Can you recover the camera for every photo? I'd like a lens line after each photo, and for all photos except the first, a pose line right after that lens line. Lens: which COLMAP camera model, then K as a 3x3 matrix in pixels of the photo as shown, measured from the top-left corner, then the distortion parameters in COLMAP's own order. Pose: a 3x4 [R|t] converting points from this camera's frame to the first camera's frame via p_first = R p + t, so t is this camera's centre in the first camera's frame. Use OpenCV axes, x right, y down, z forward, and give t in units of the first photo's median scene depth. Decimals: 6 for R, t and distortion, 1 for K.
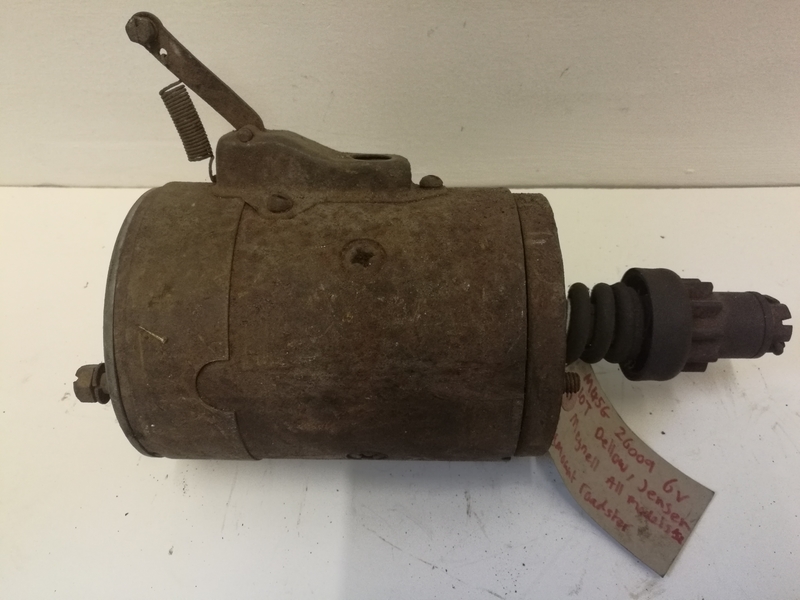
lens RADIAL K [[642.7, 0, 406.4], [0, 642.7, 294.2], [0, 0, 1]] dist [0.001495, 0.064775]
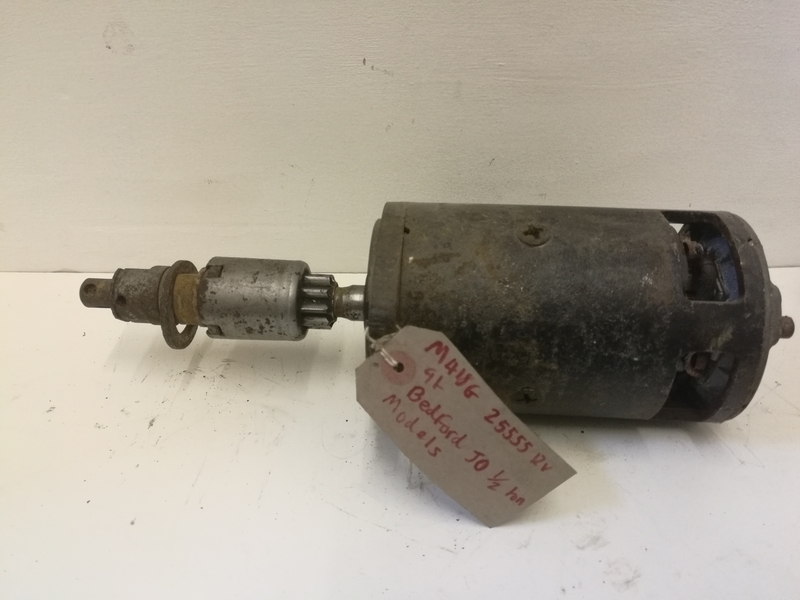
lens RADIAL K [[642.7, 0, 402.5], [0, 642.7, 299.9], [0, 0, 1]] dist [0.001495, 0.064775]
pose [[0.999715, 0.001187, 0.023847, 0.035557], [0.008178, 0.921340, -0.388671, 0.428506], [-0.022433, 0.388755, 0.921068, -0.084671]]
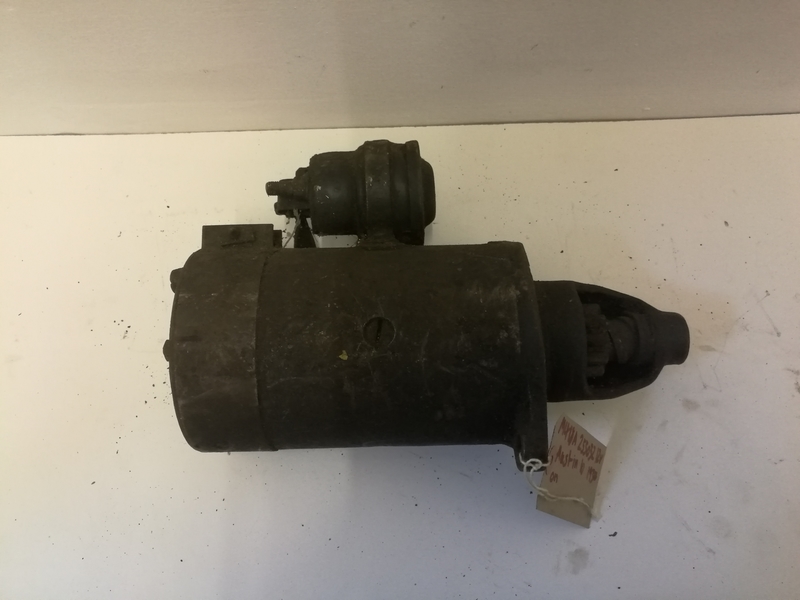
lens RADIAL K [[642.7, 0, 393.1], [0, 642.7, 284.8], [0, 0, 1]] dist [0.001495, 0.064775]
pose [[0.999577, -0.027346, 0.009941, -0.017980], [0.022722, 0.947016, 0.320381, -0.330455], [-0.018176, -0.320020, 0.947237, -0.173375]]
